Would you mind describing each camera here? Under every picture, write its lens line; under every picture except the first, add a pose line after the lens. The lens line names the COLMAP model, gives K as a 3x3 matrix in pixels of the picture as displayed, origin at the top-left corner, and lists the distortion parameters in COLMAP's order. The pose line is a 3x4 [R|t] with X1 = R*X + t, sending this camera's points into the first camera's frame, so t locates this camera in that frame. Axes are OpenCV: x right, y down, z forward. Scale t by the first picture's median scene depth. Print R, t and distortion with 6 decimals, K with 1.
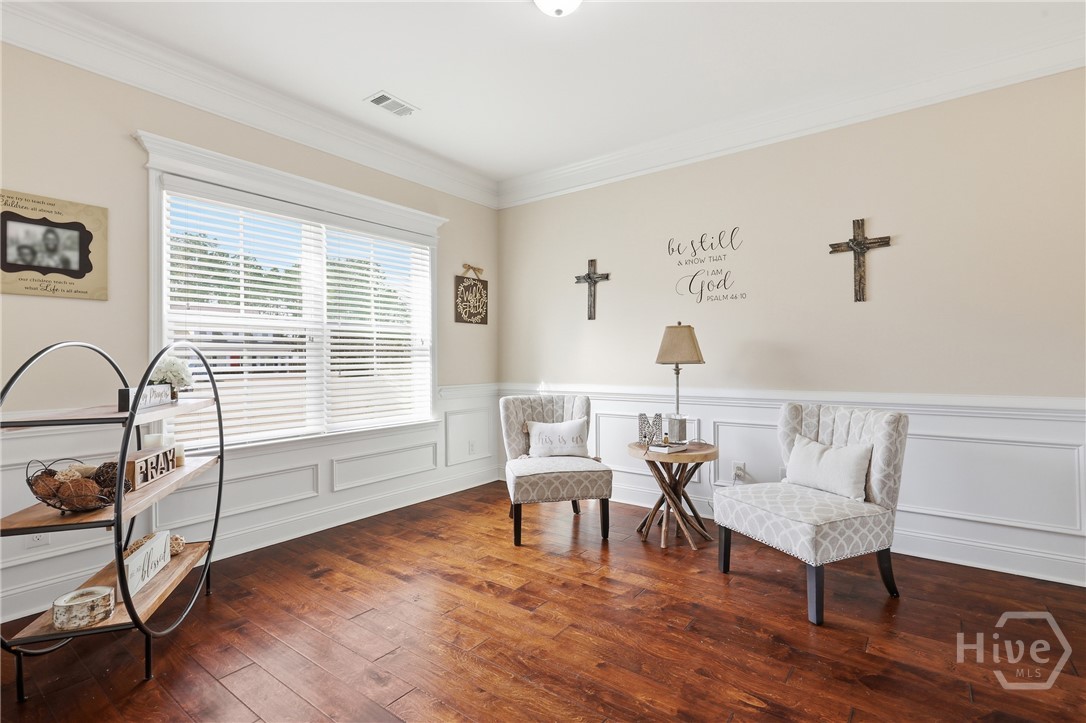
lens RADIAL K [[498.6, 0, 545.0], [0, 498.6, 359.3], [0, 0, 1]] dist [0.000064, 0.000005]
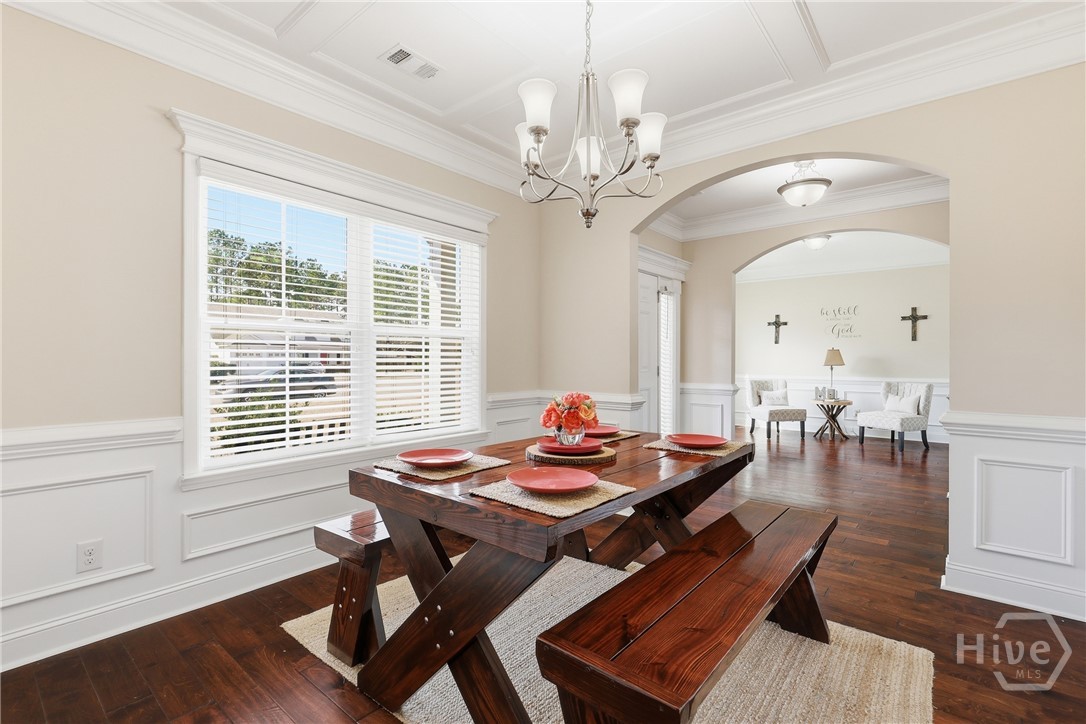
lens RADIAL K [[498.6, 0, 541.8], [0, 498.6, 363.0], [0, 0, 1]] dist [0.000064, 0.000005]
pose [[0.999129, 0.011810, -0.040019, -1.001302], [-0.011617, 0.999920, 0.005051, 0.000819], [0.040076, -0.004582, 0.999186, -1.389319]]
